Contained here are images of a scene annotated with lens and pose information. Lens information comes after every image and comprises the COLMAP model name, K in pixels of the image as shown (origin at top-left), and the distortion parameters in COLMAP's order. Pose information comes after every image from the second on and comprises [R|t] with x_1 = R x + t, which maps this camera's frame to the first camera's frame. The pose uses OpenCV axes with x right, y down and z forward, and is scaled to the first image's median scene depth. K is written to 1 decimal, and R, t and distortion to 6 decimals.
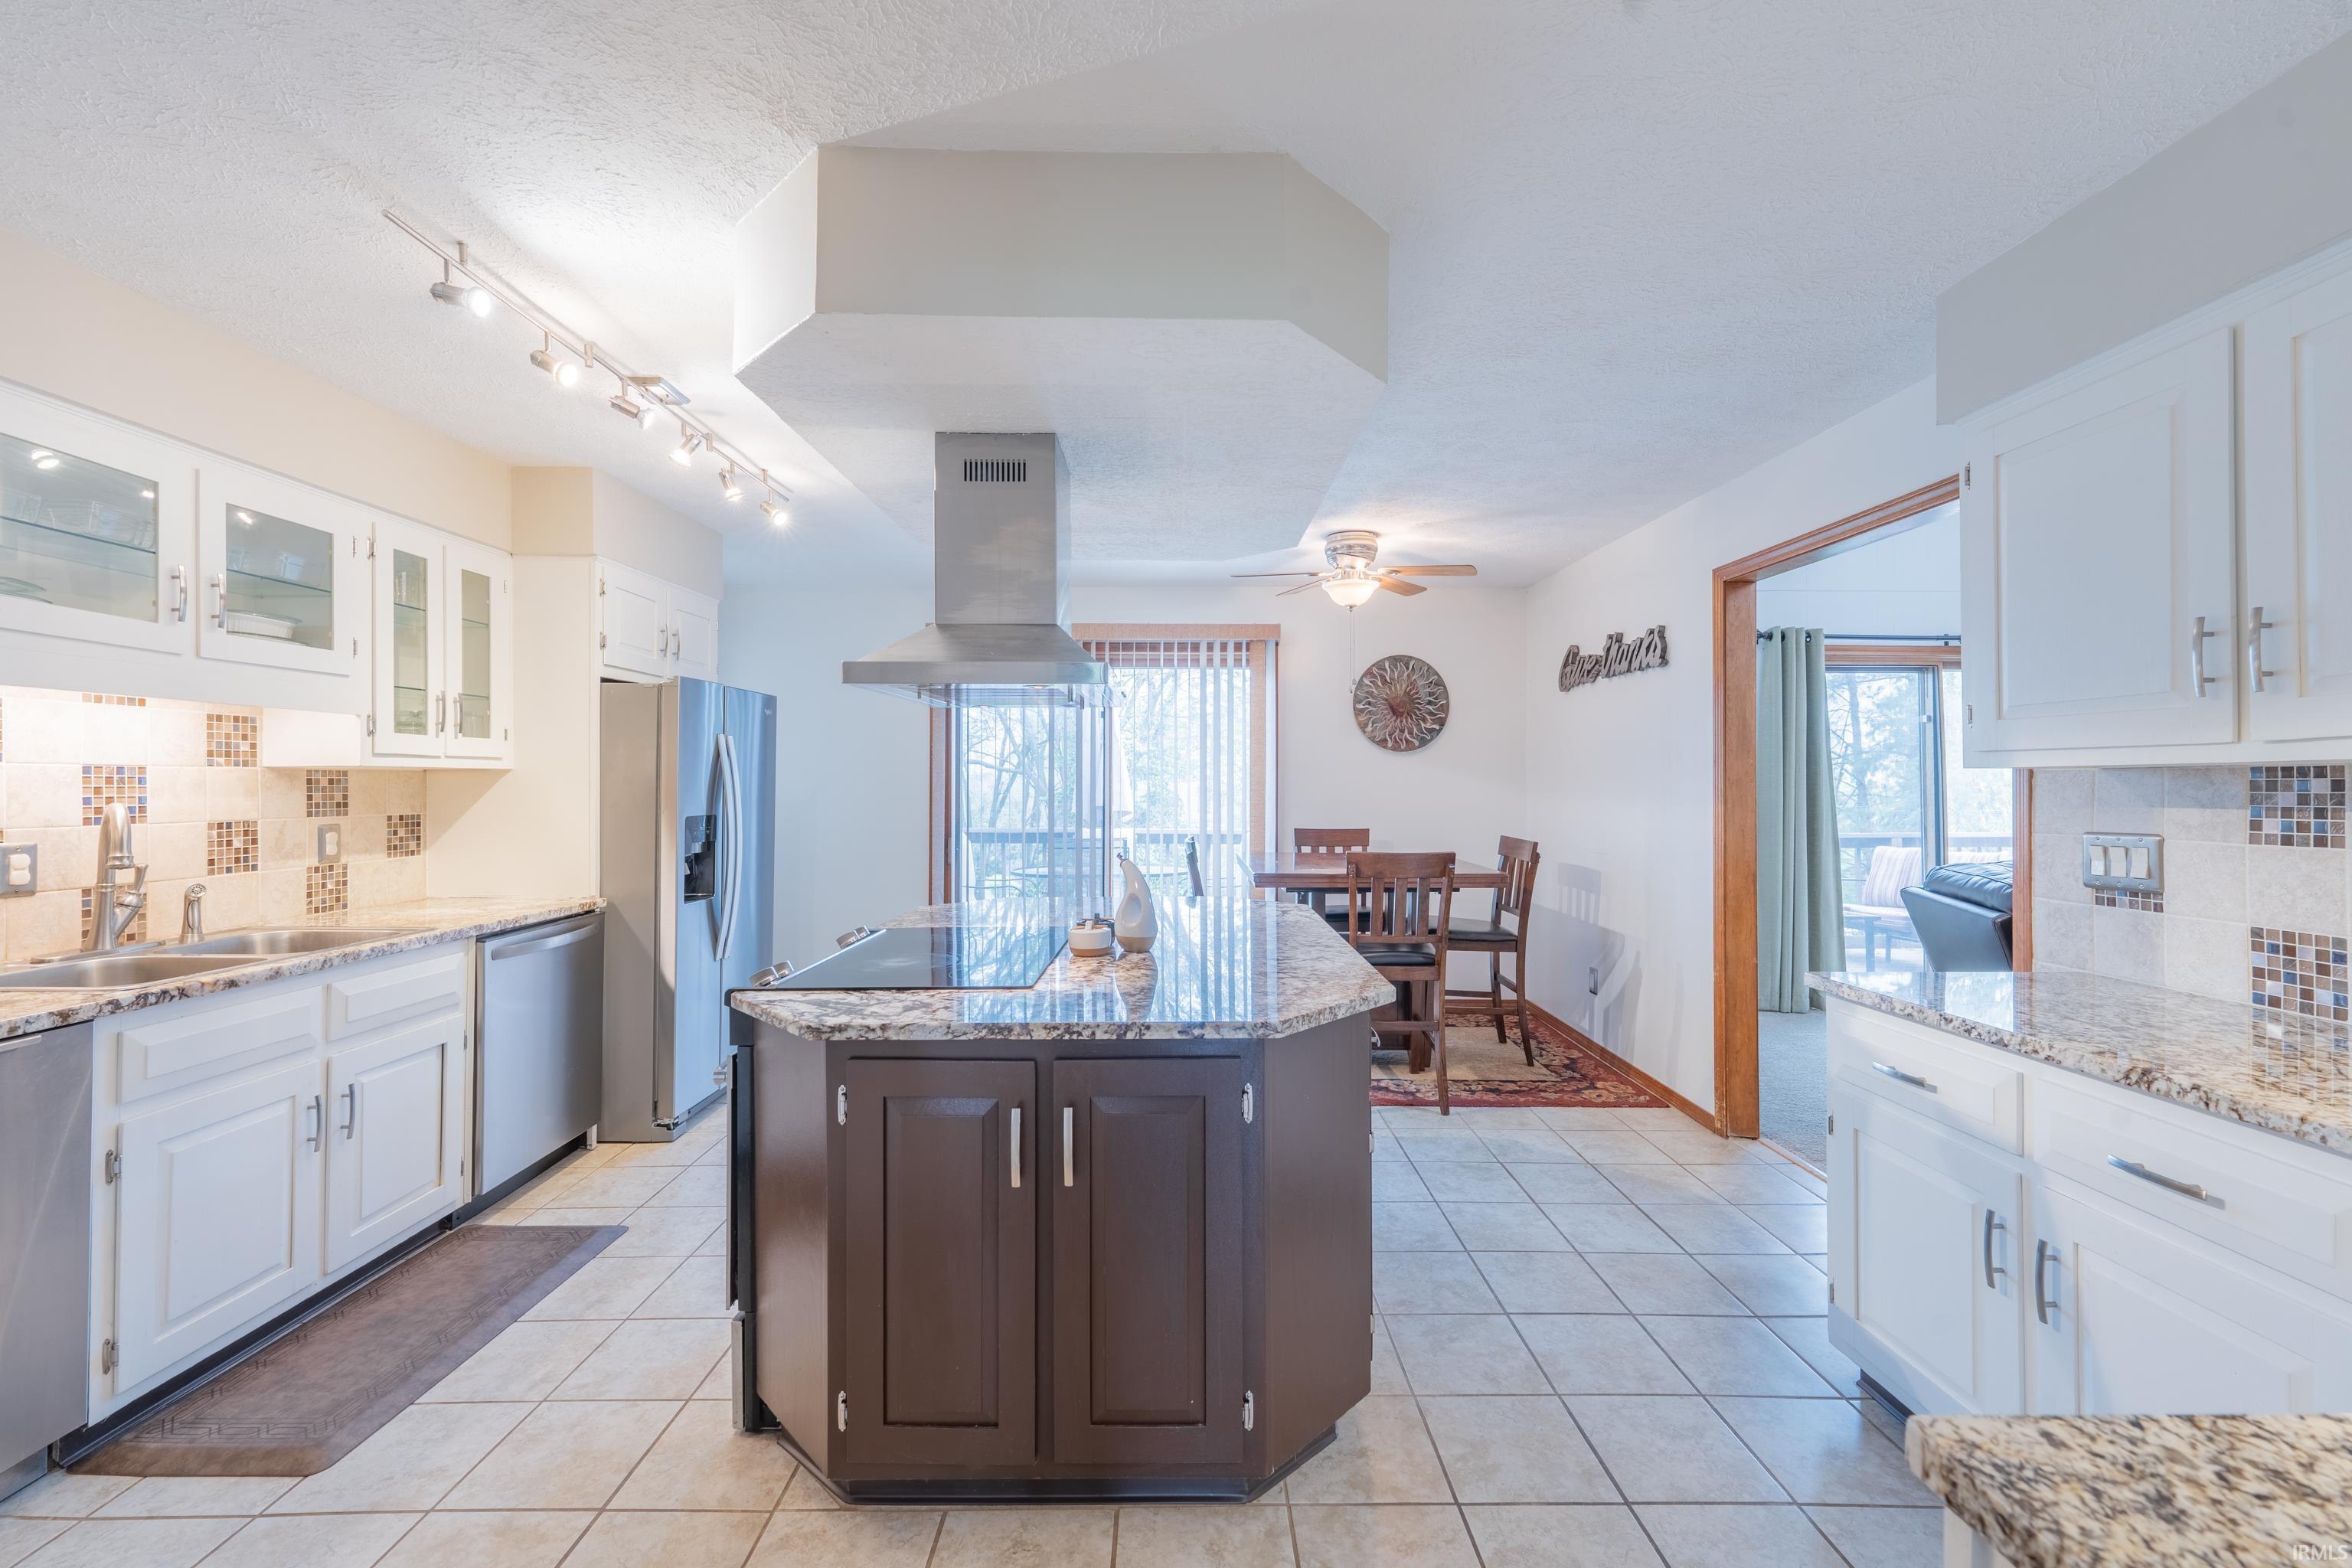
lens RADIAL K [[947.8, 0, 1180.0], [0, 947.8, 783.3], [0, 0, 1]] dist [-0.001423, -0.000537]
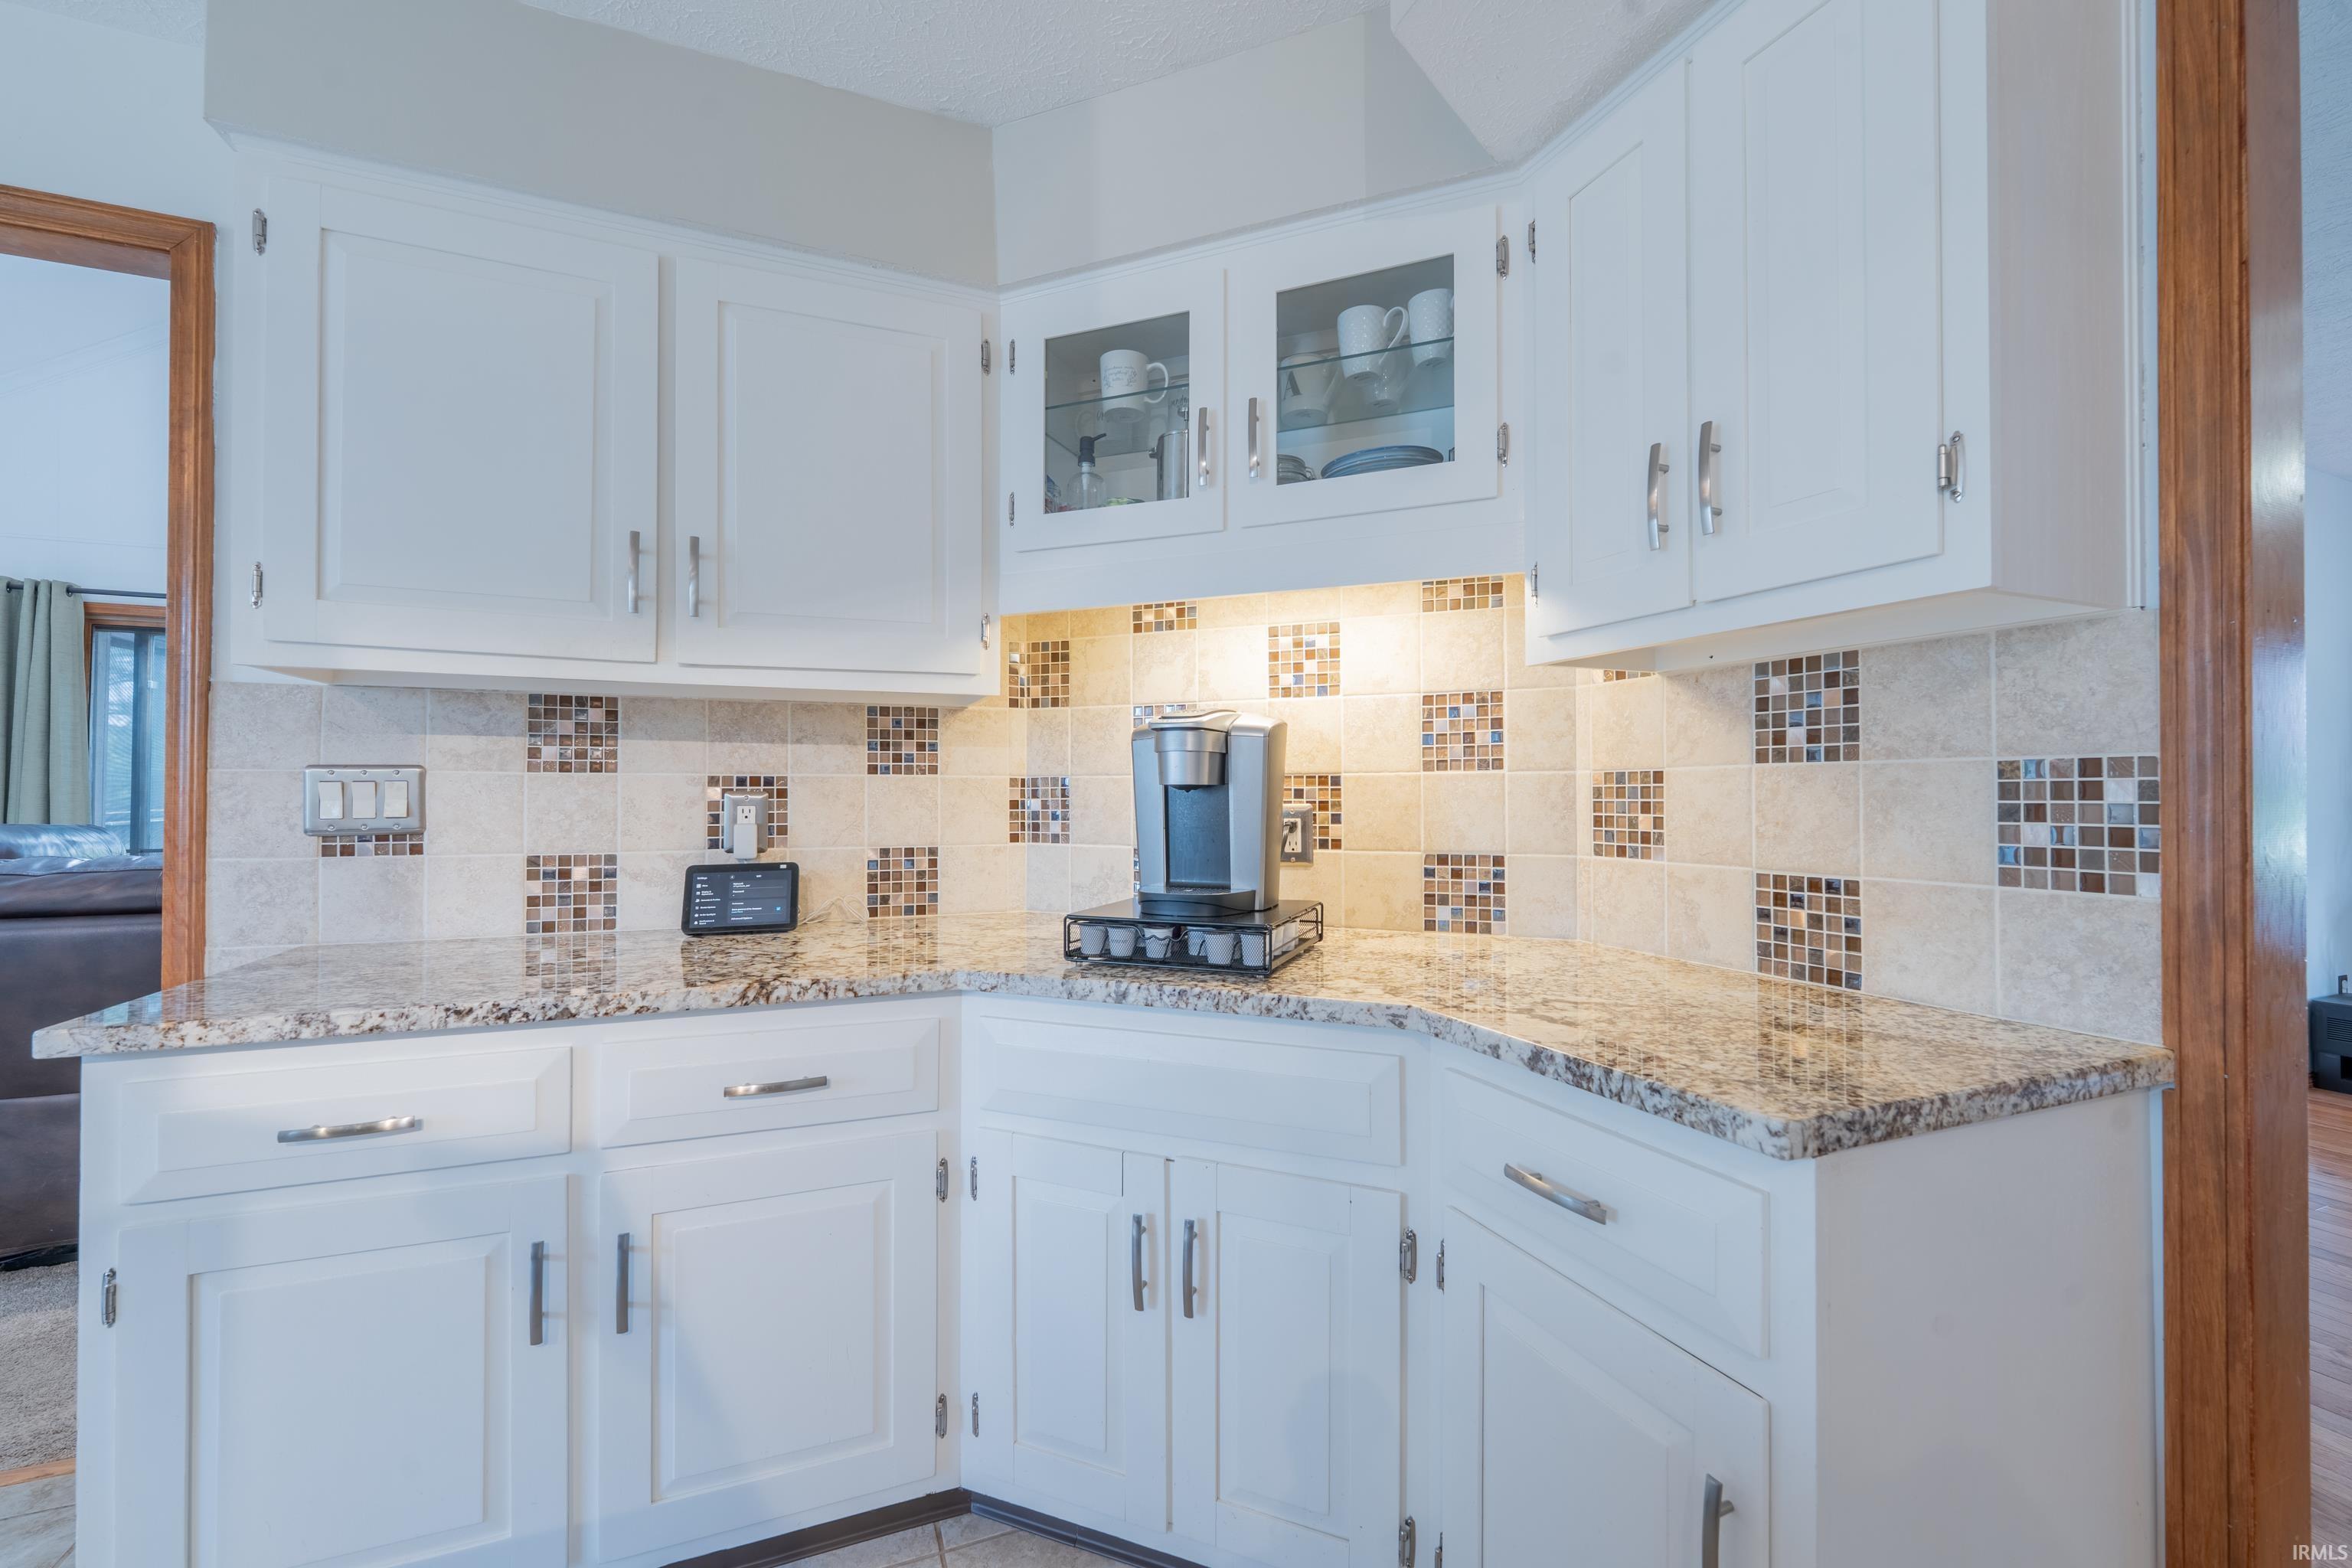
lens RADIAL K [[947.8, 0, 1180.0], [0, 947.8, 783.3], [0, 0, 1]] dist [-0.001423, -0.000537]
pose [[-0.372987, 0.003900, 0.927828, -0.036785], [-0.010984, 0.999903, -0.008618, 0.079066], [-0.927771, -0.013406, -0.372908, 0.757770]]
